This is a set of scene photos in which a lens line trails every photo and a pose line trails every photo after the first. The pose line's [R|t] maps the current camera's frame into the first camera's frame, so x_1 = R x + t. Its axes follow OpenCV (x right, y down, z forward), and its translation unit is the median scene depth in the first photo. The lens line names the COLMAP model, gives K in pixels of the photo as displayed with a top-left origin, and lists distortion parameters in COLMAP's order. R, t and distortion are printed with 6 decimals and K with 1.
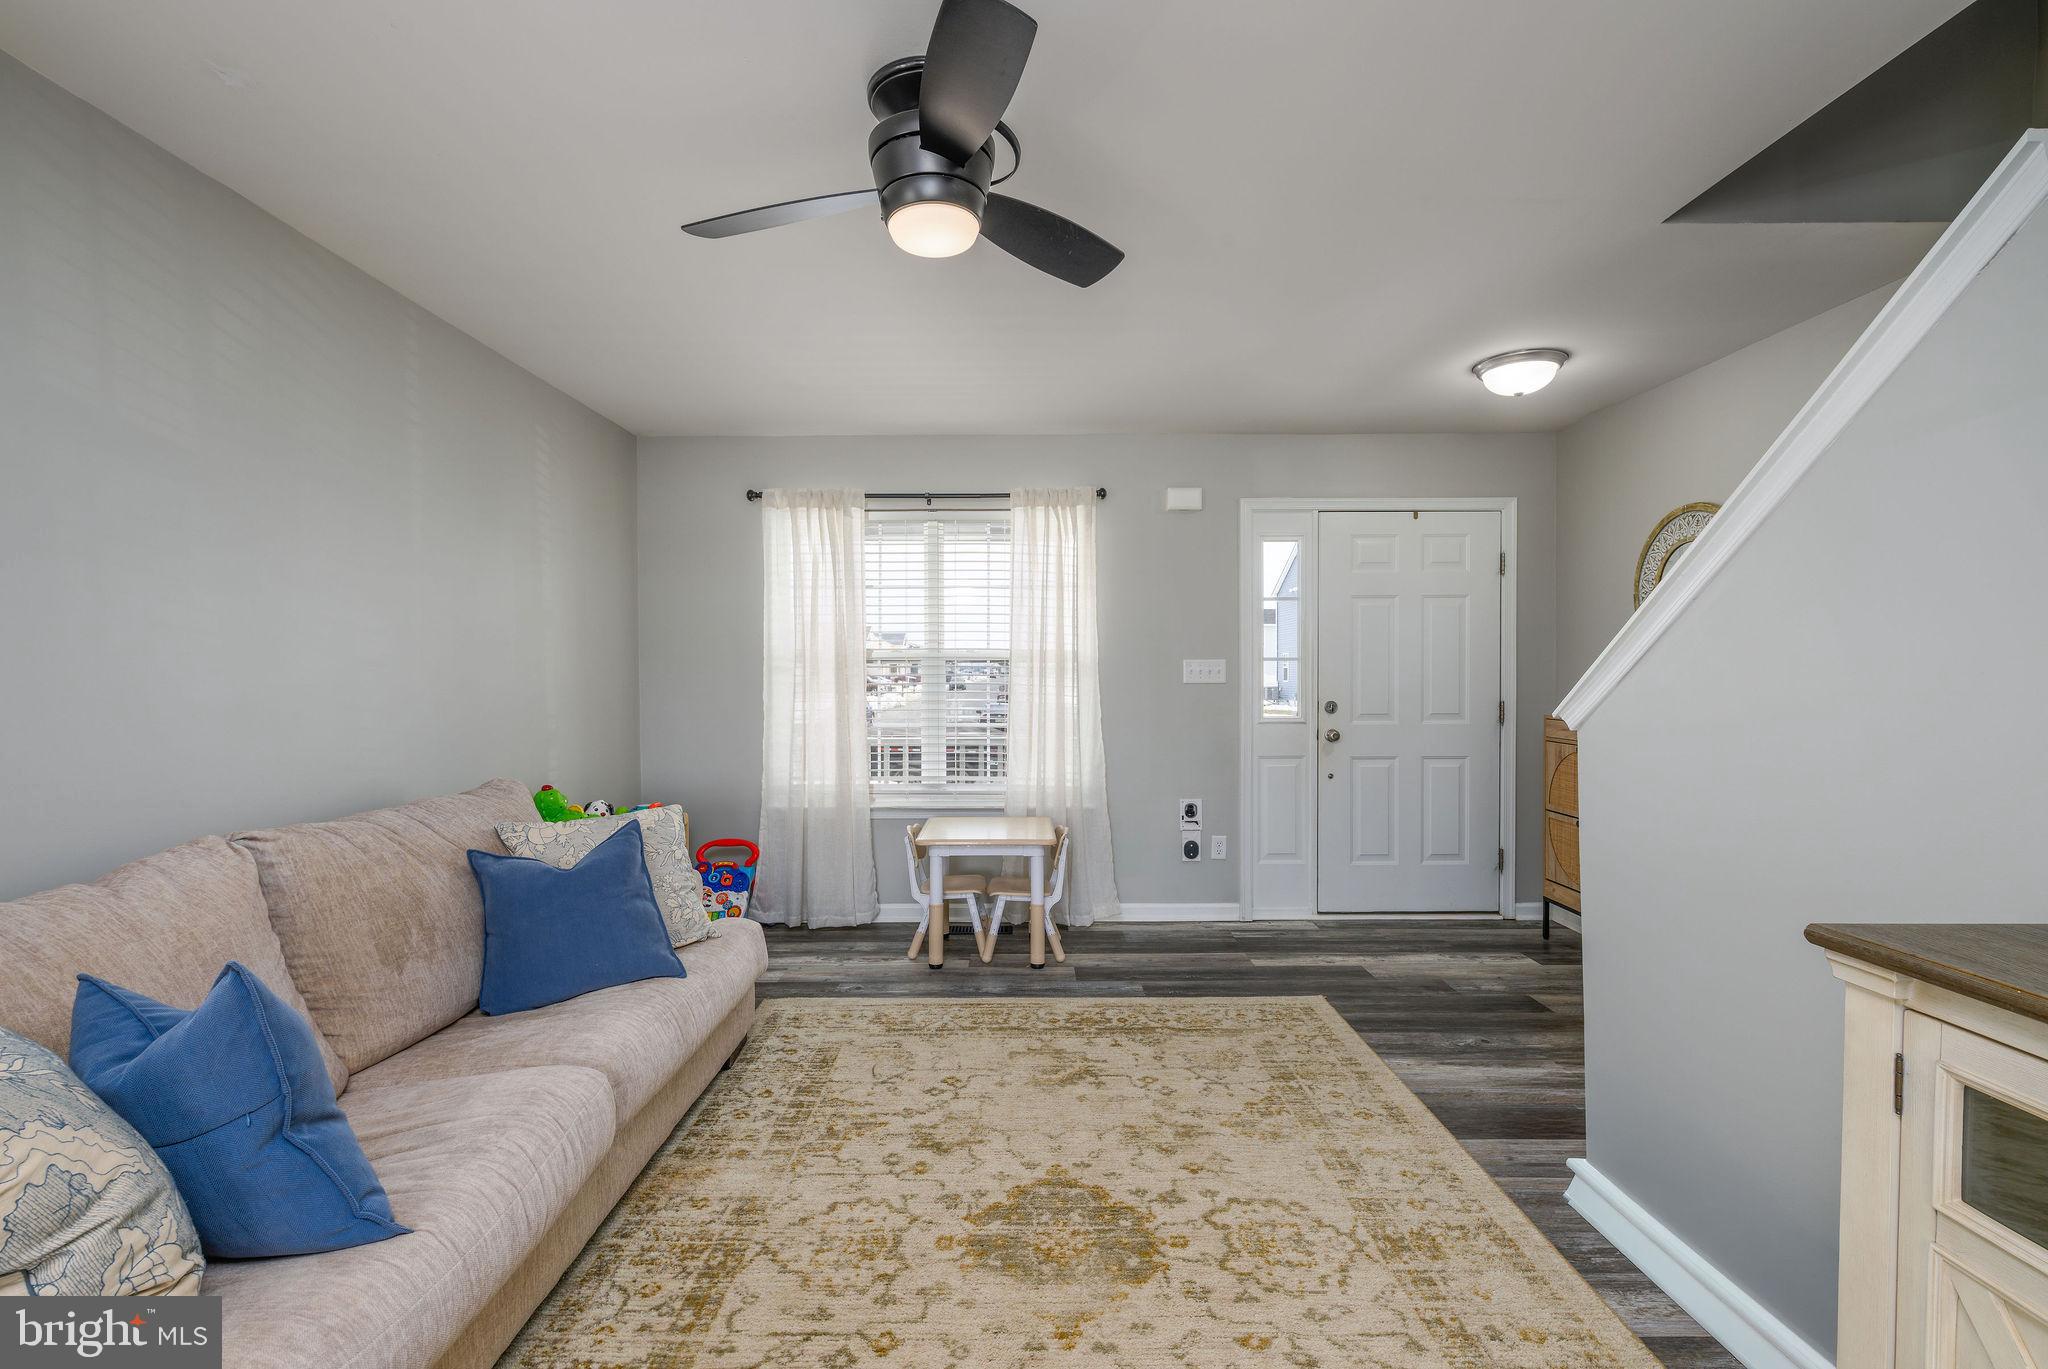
lens RADIAL K [[948.6, 0, 1005.9], [0, 948.6, 682.3], [0, 0, 1]] dist [-0.001251, -0.000175]
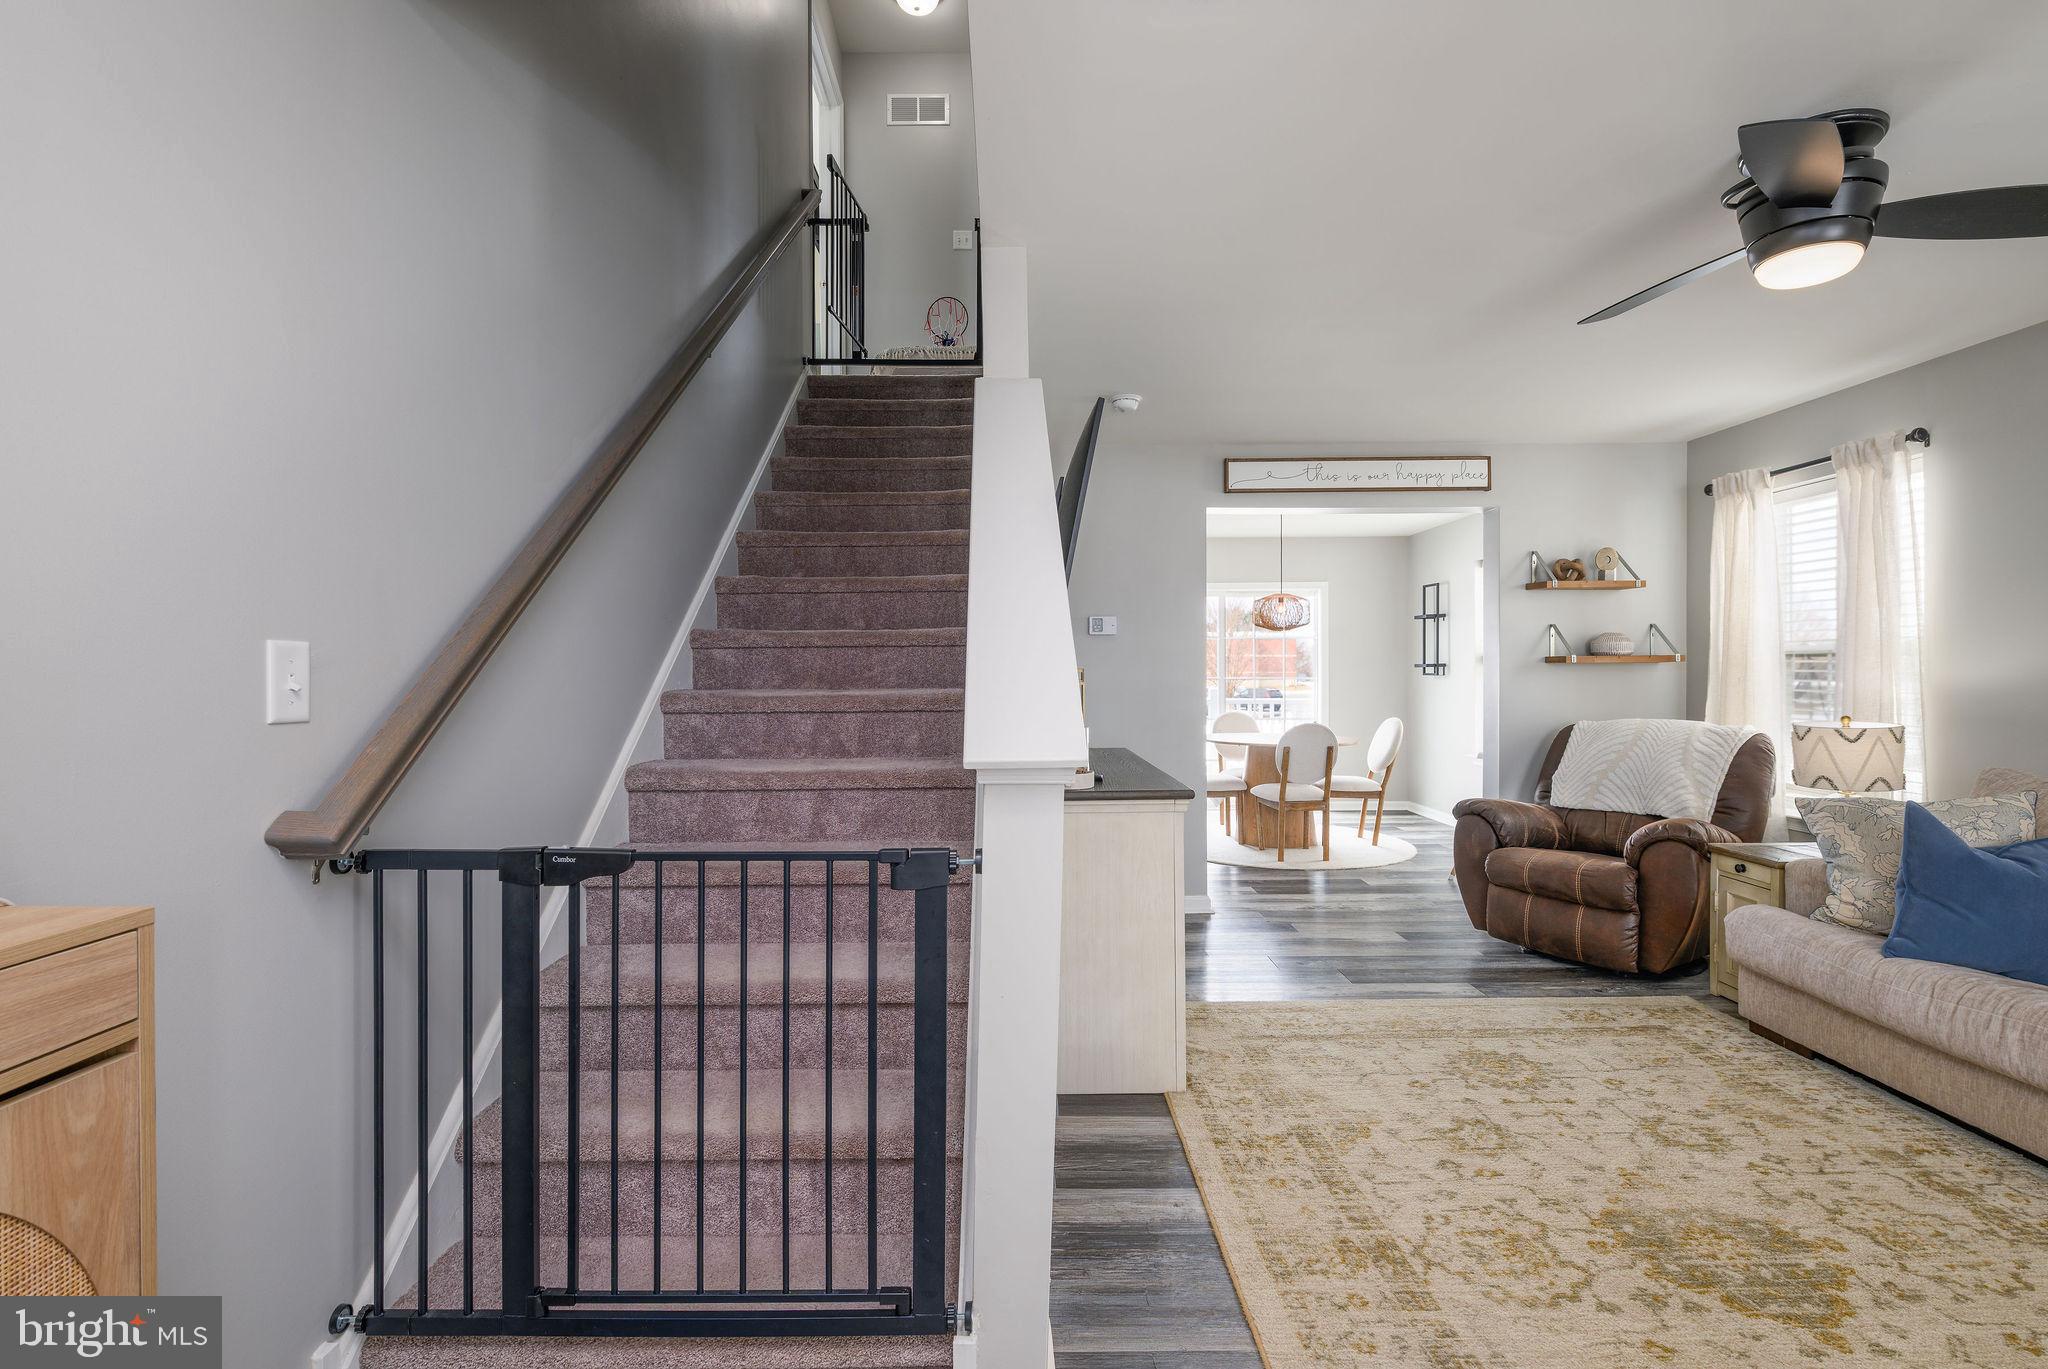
lens RADIAL K [[948.6, 0, 1019.2], [0, 948.6, 680.0], [0, 0, 1]] dist [-0.001251, -0.000175]
pose [[-0.999658, 0.004813, -0.025721, 0.813580], [0.004328, 0.999812, 0.018889, -0.021279], [0.025807, 0.018772, -0.999491, 1.970624]]
